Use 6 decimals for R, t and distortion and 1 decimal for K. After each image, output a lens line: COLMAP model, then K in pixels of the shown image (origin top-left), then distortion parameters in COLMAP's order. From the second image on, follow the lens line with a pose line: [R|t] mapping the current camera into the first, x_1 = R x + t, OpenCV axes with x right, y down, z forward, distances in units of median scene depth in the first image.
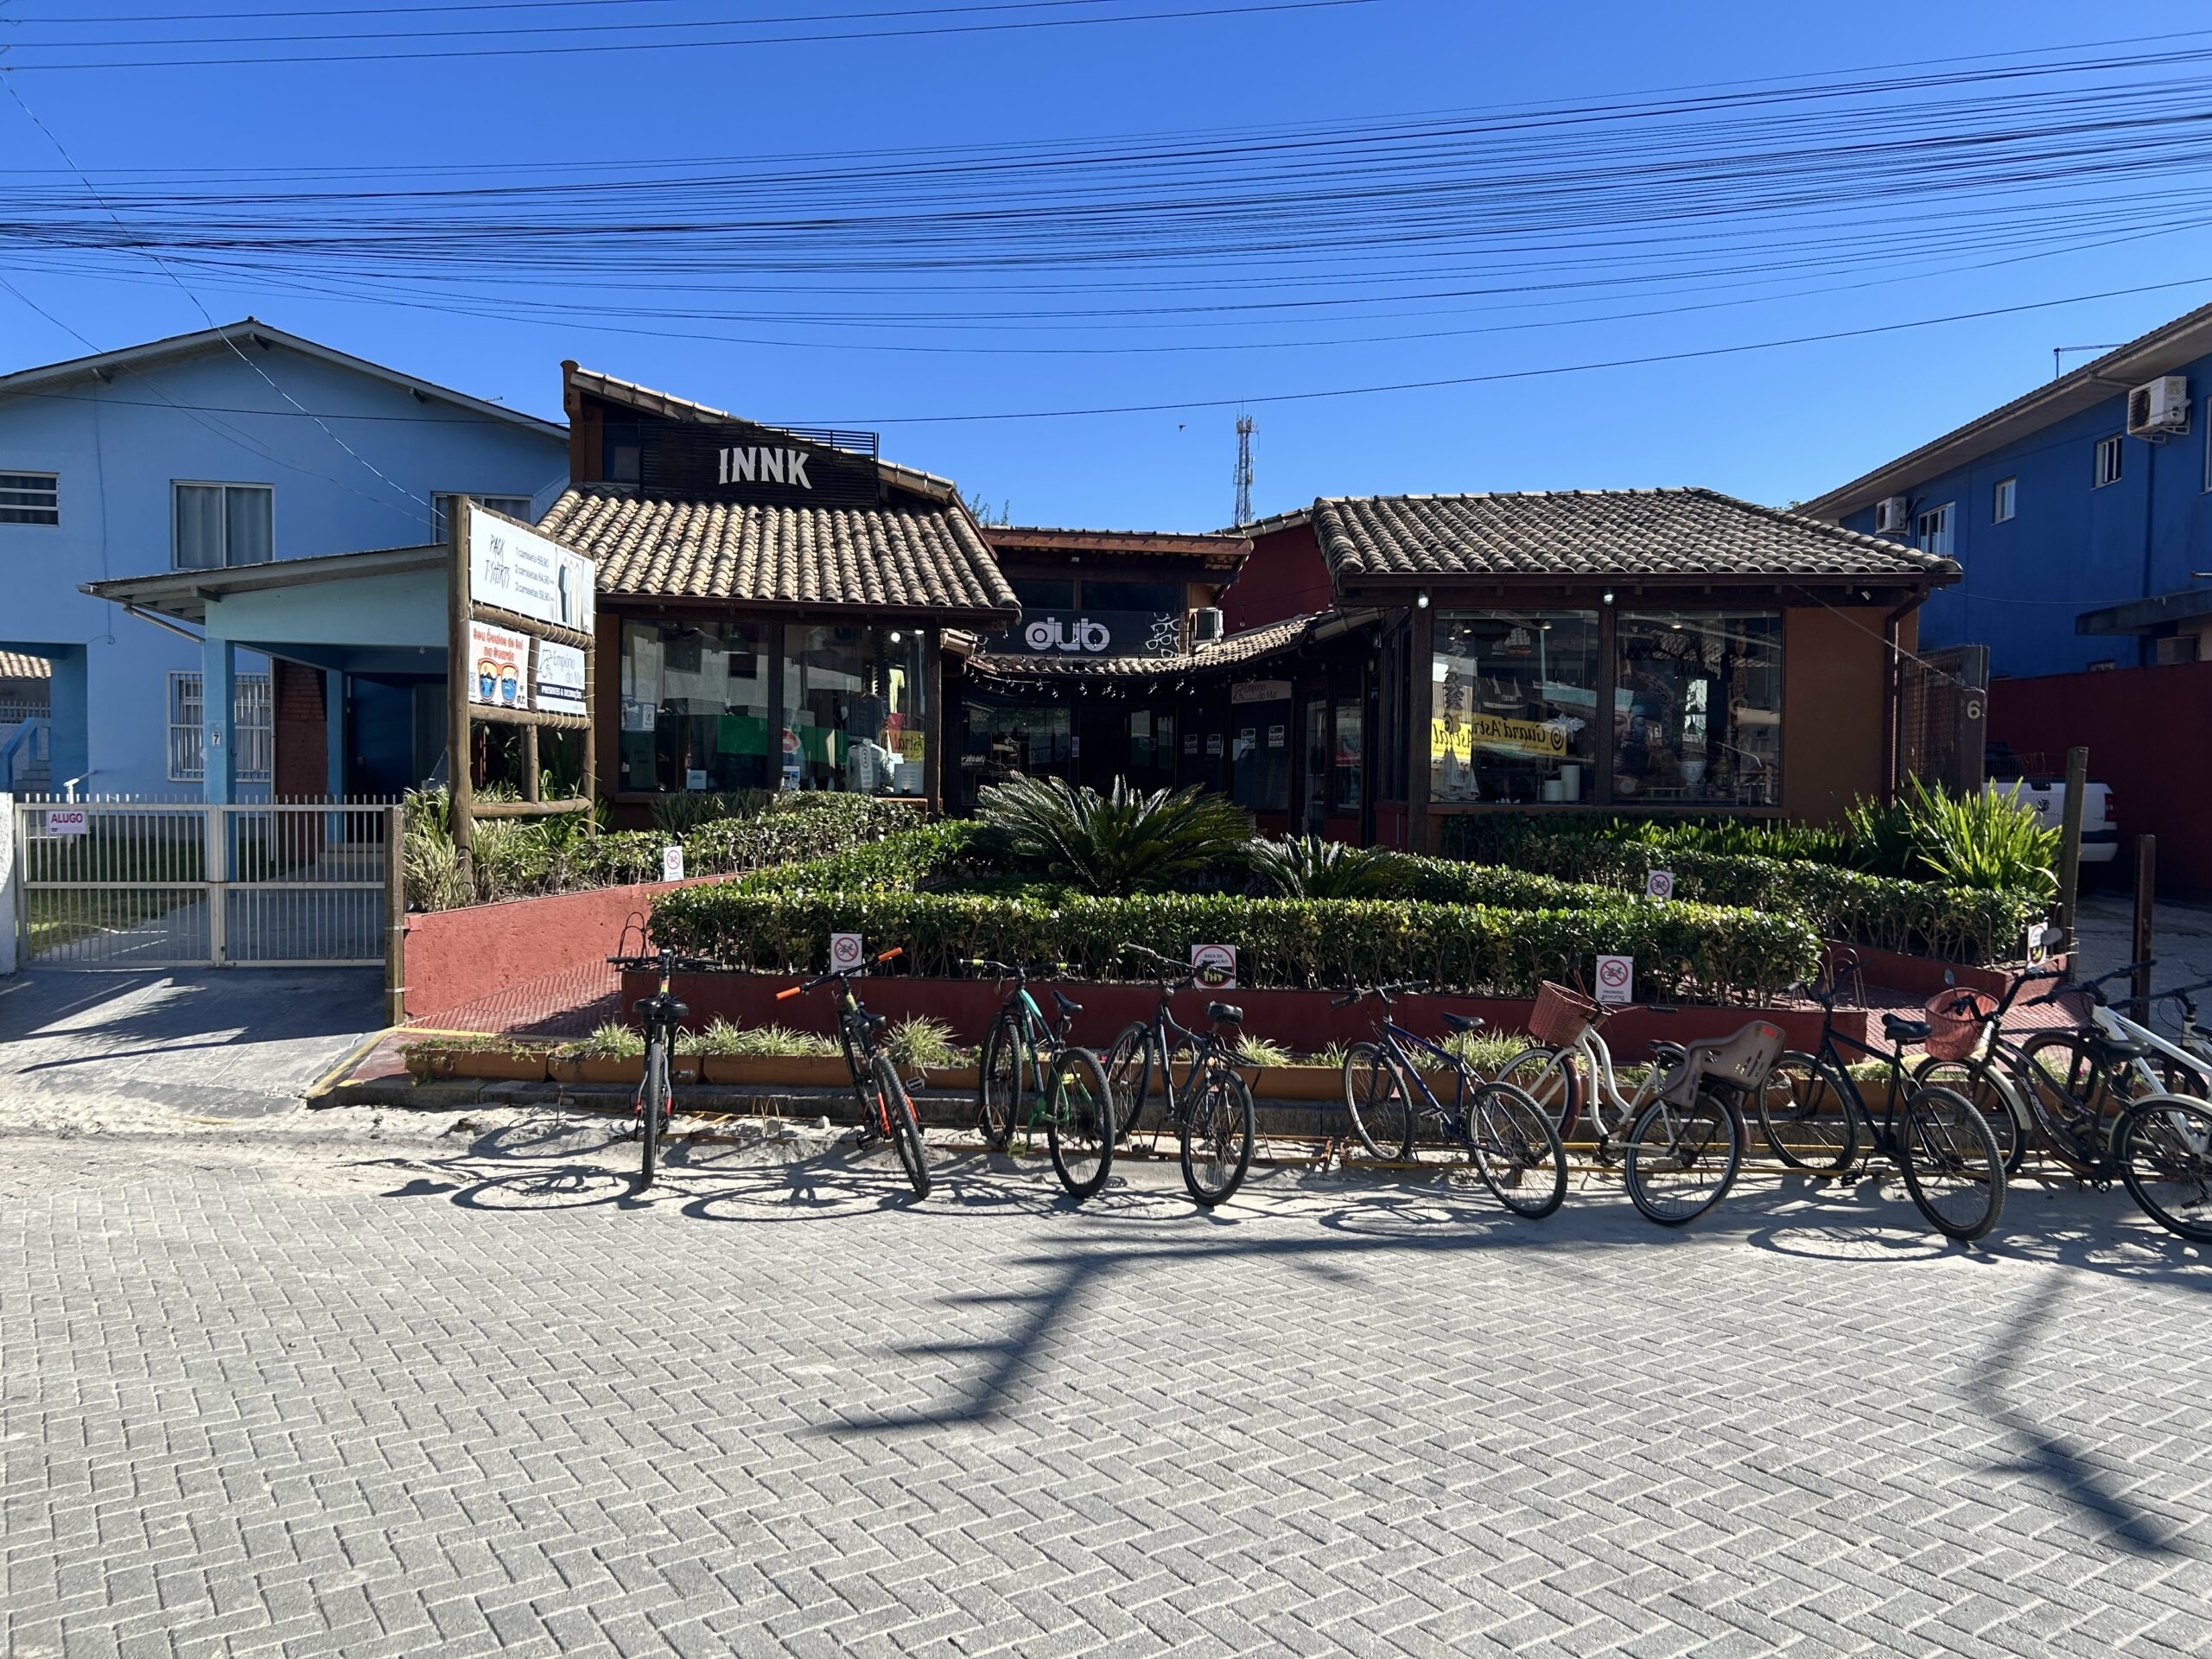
lens RADIAL K [[1676.4, 0, 1120.0], [0, 1676.4, 853.3], [0, 0, 1]] dist [0.029274, -0.030961]
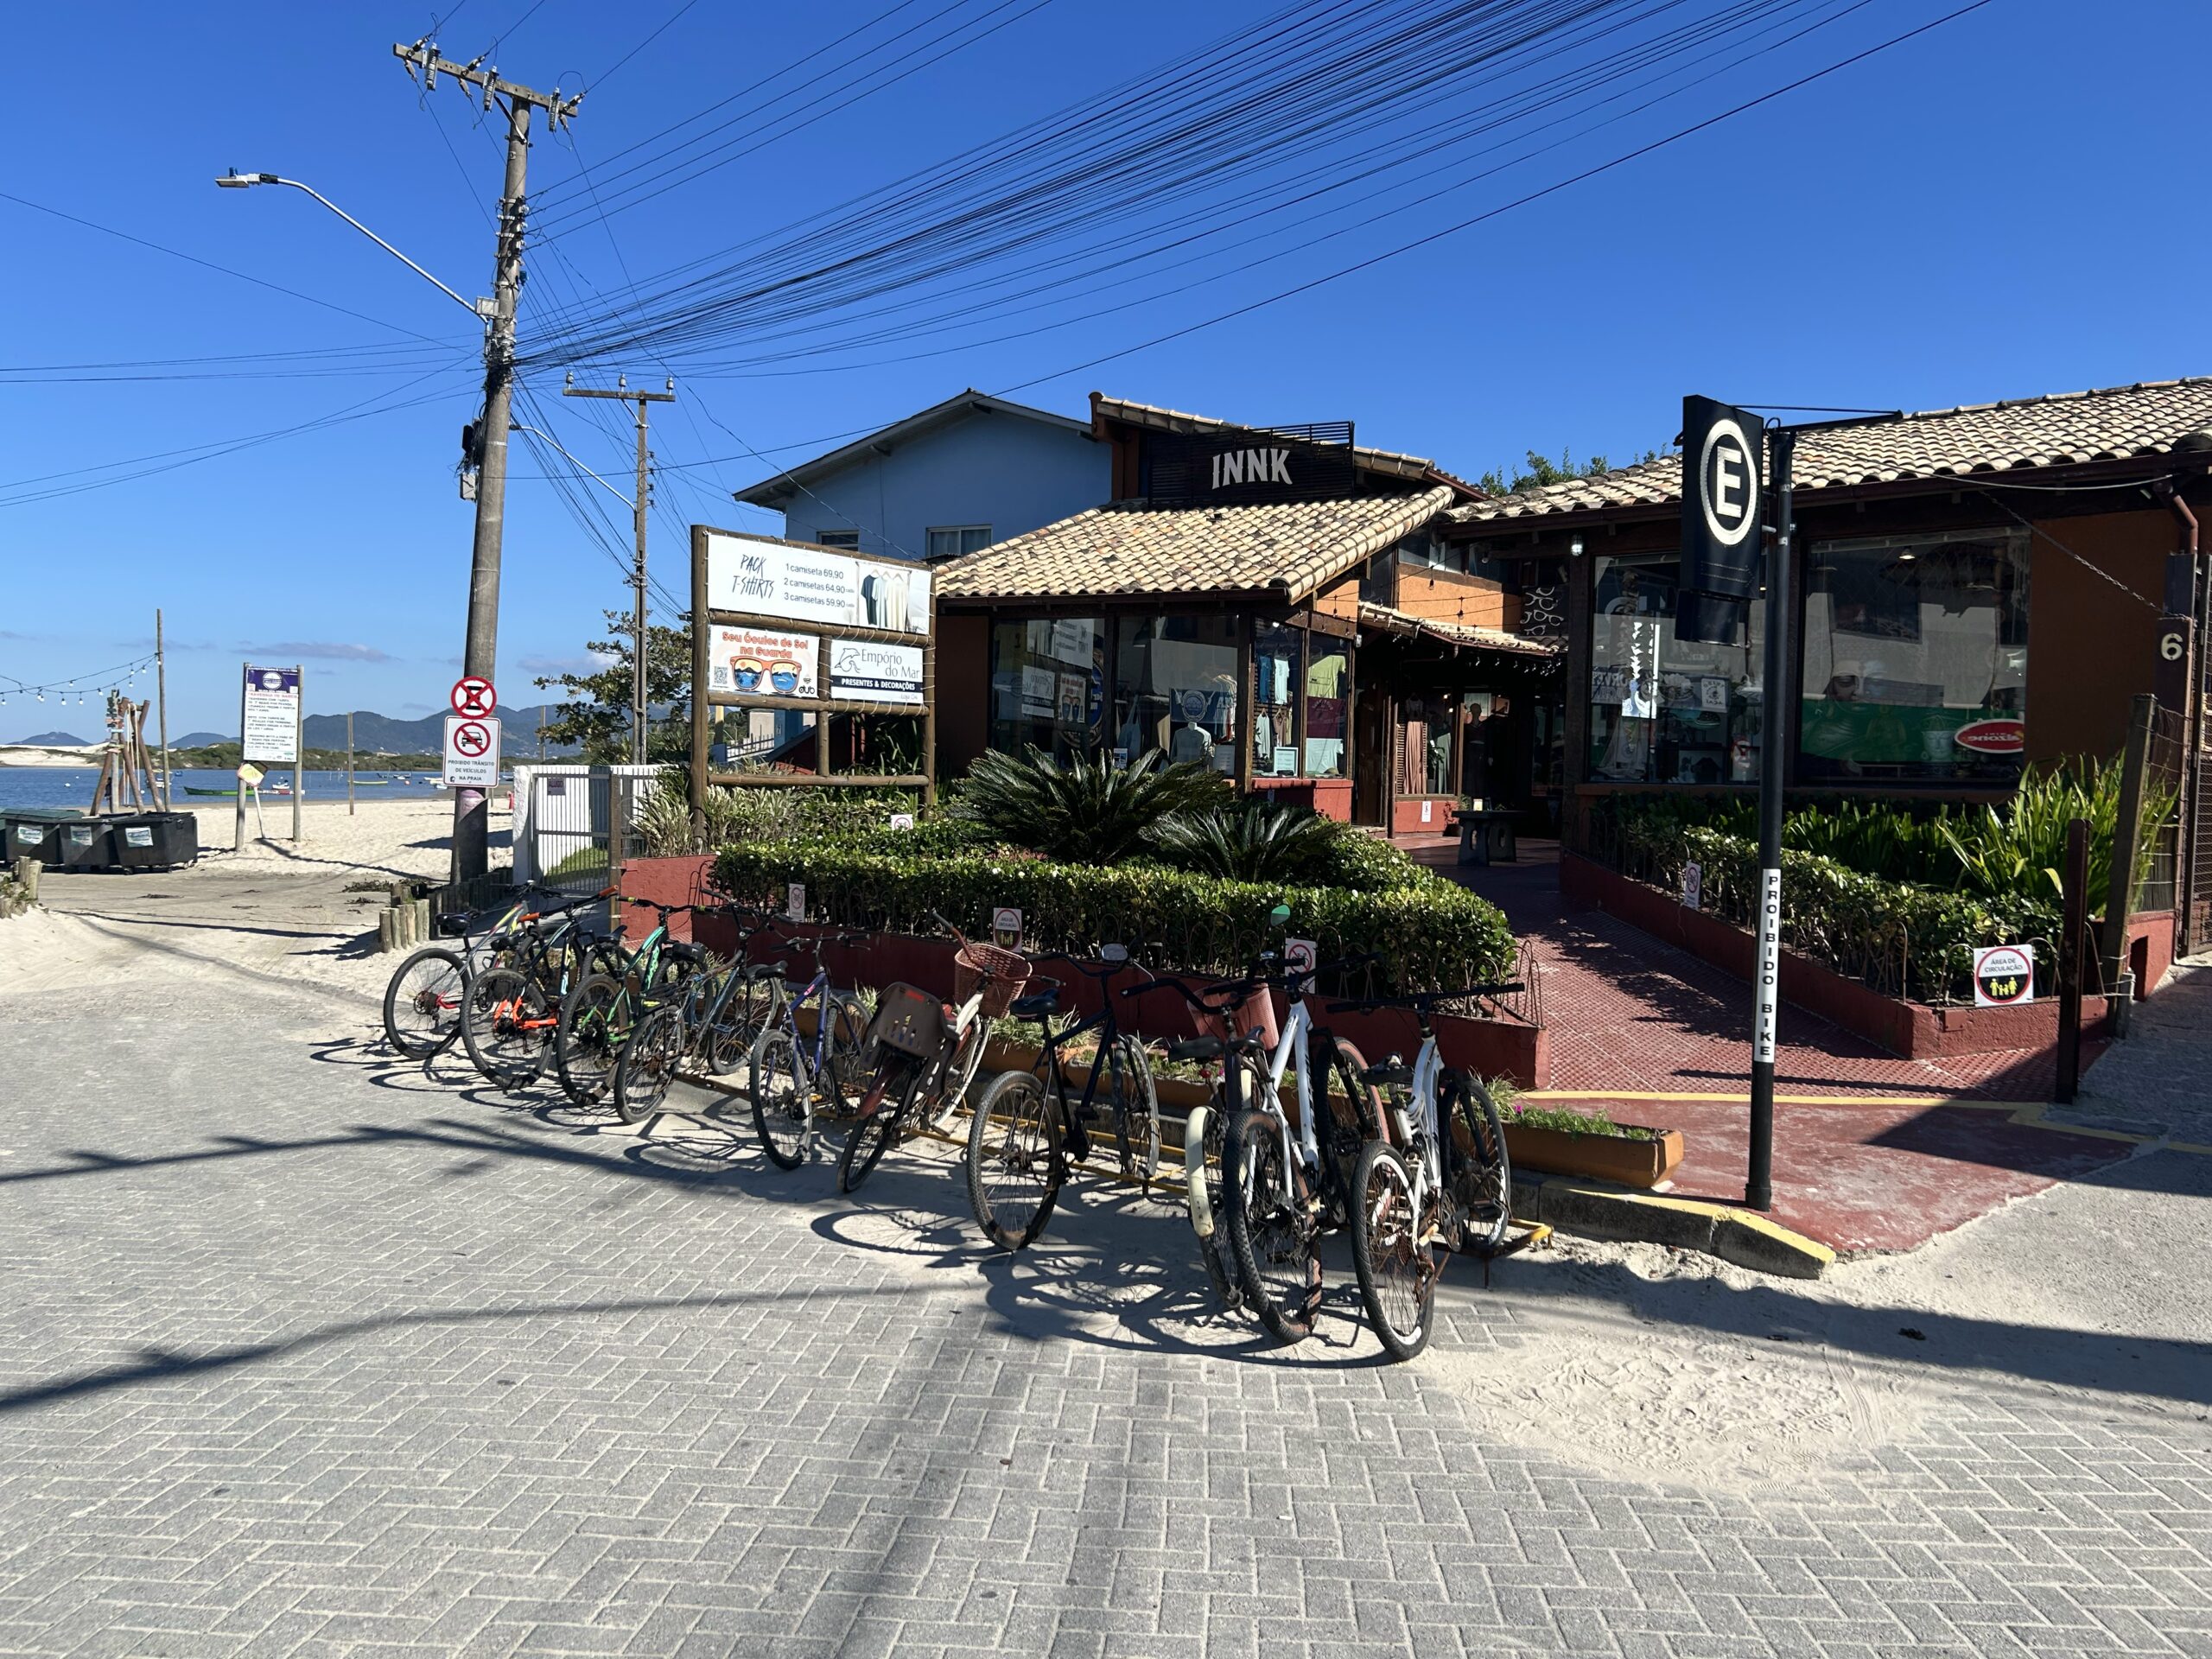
lens RADIAL K [[1663.7, 0, 1103.0], [0, 1663.7, 834.6], [0, 0, 1]] dist [0.131527, -0.002034]
pose [[0.797842, 0.025603, -0.602323, 0.358859], [-0.033890, 0.999423, -0.002410, 0.005422], [0.601914, 0.022336, 0.798249, 0.112805]]
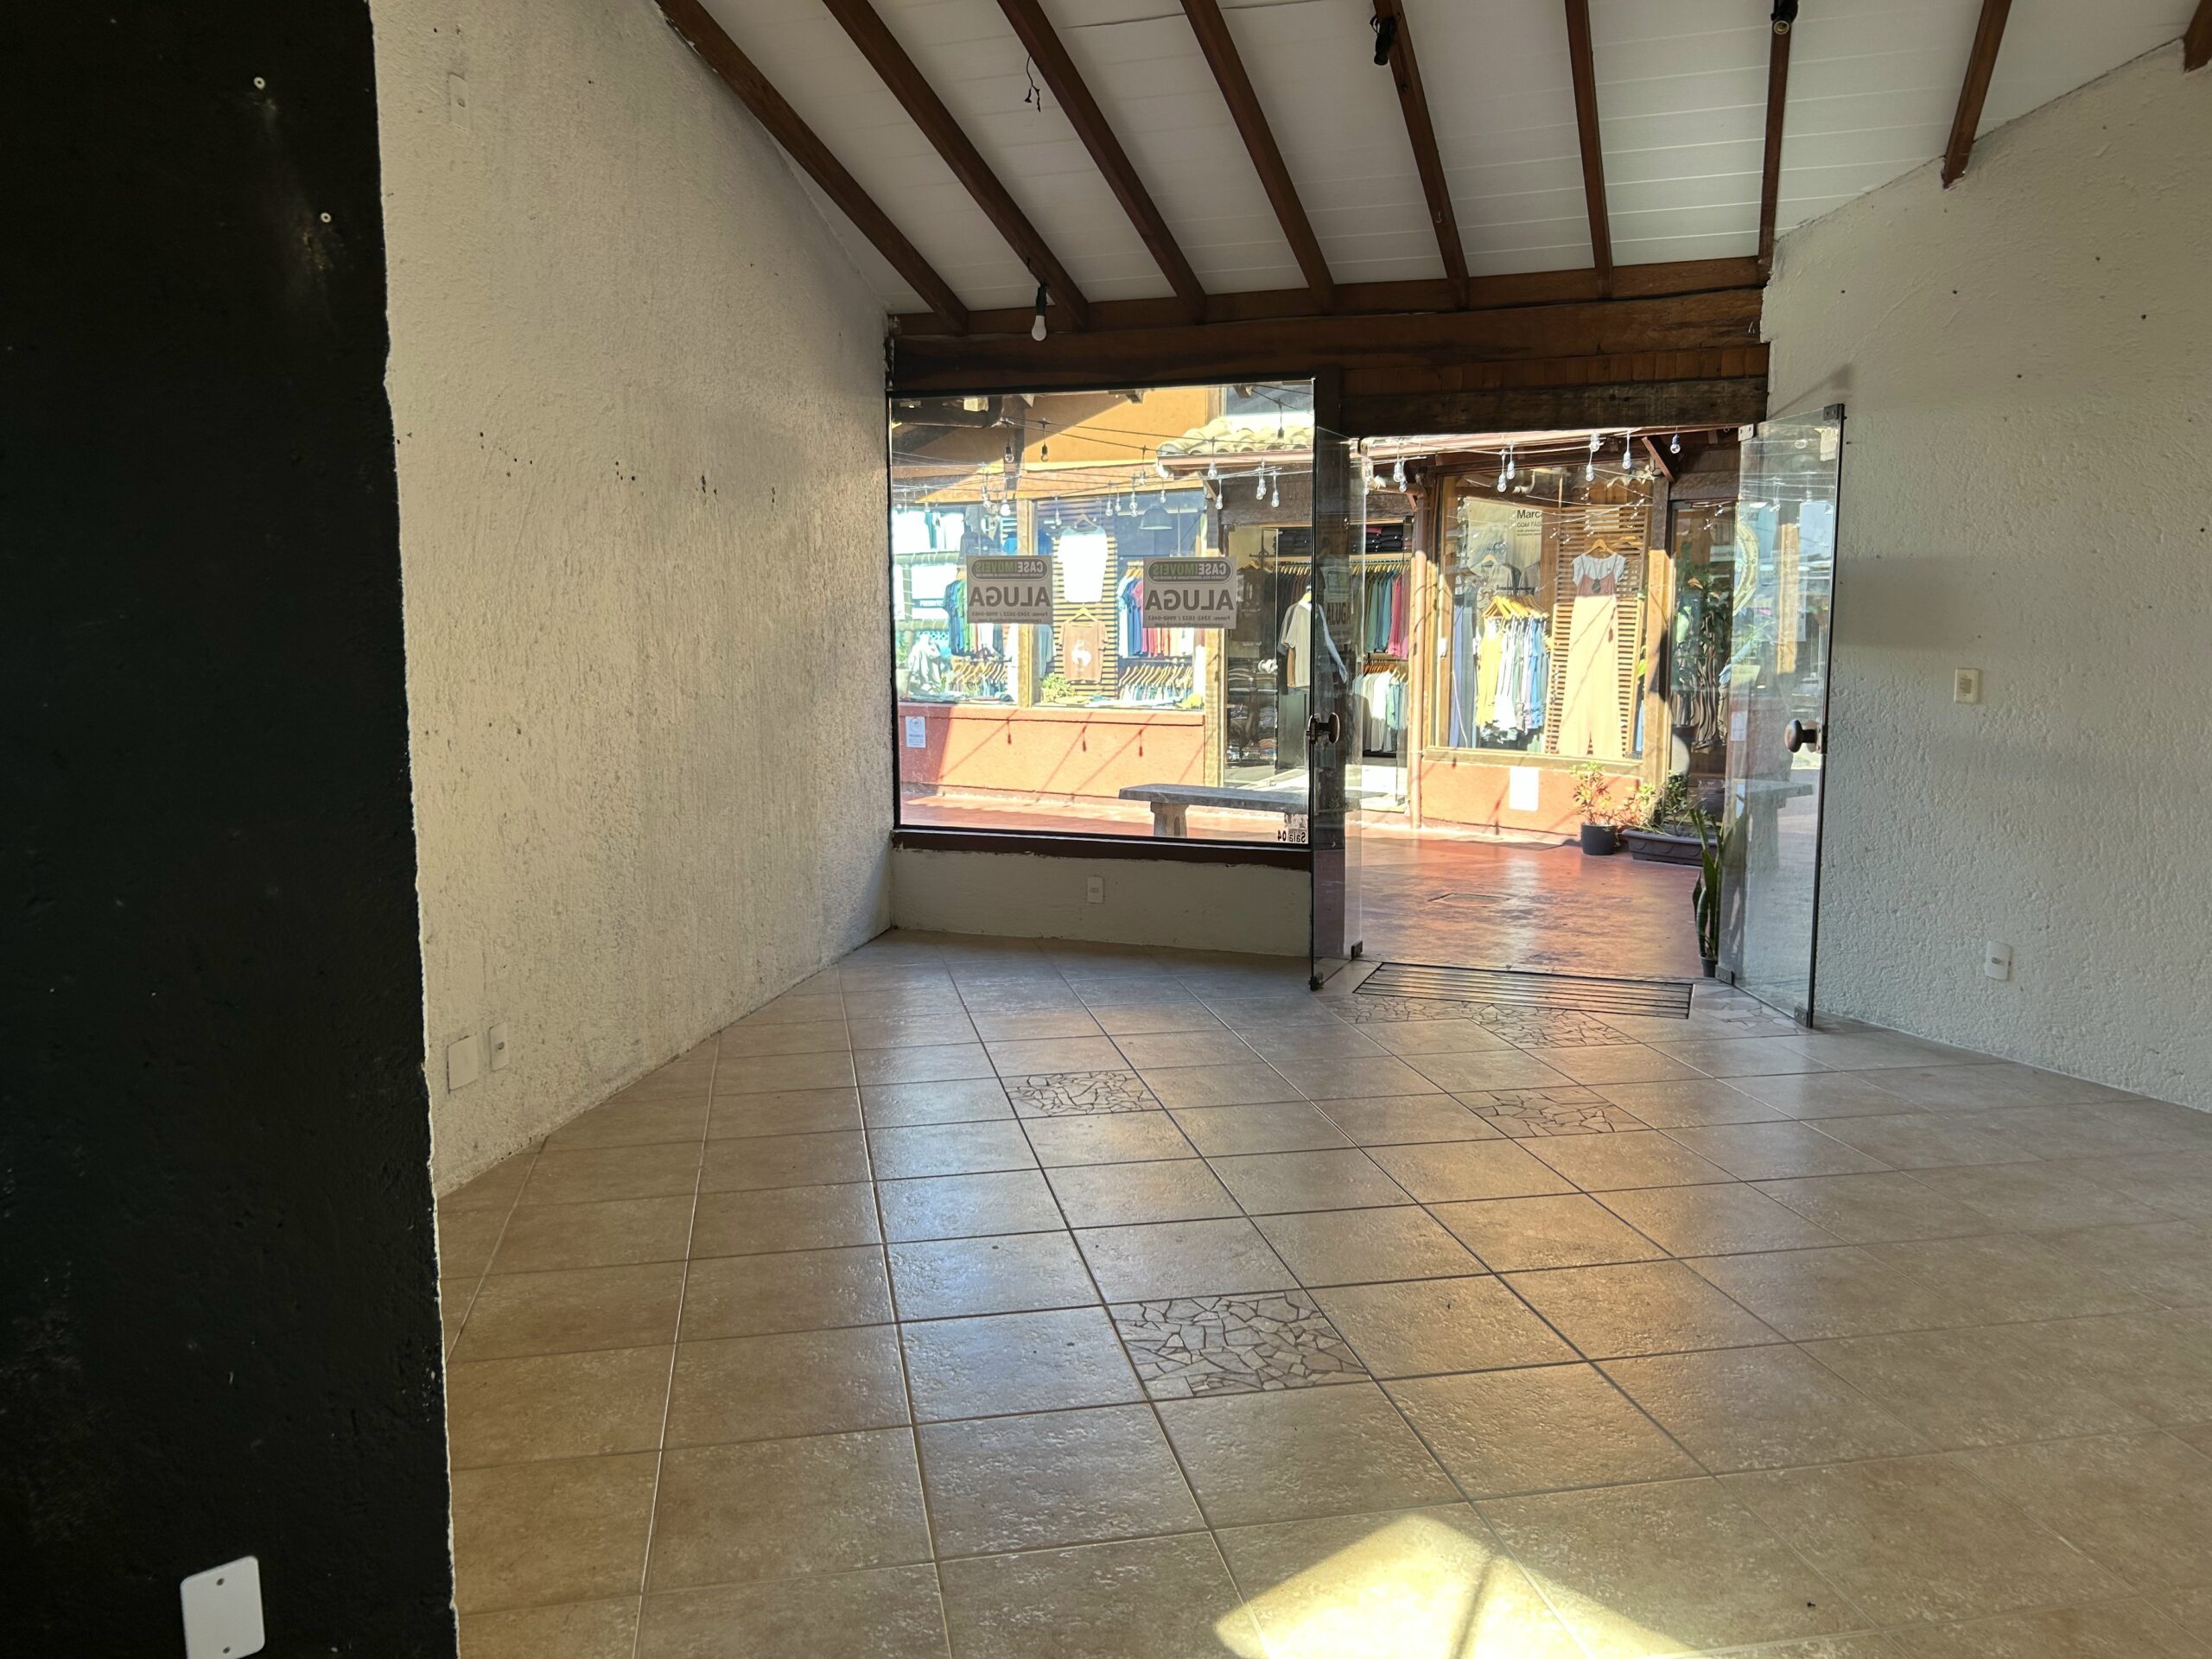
lens RADIAL K [[1663.7, 0, 1103.0], [0, 1663.7, 834.6], [0, 0, 1]] dist [0.131527, -0.002034]
pose [[-0.722818, 0.084811, -0.685815, 0.333929], [-0.029491, 0.987750, 0.153233, -0.084429], [0.690409, 0.130985, -0.711462, 1.416639]]
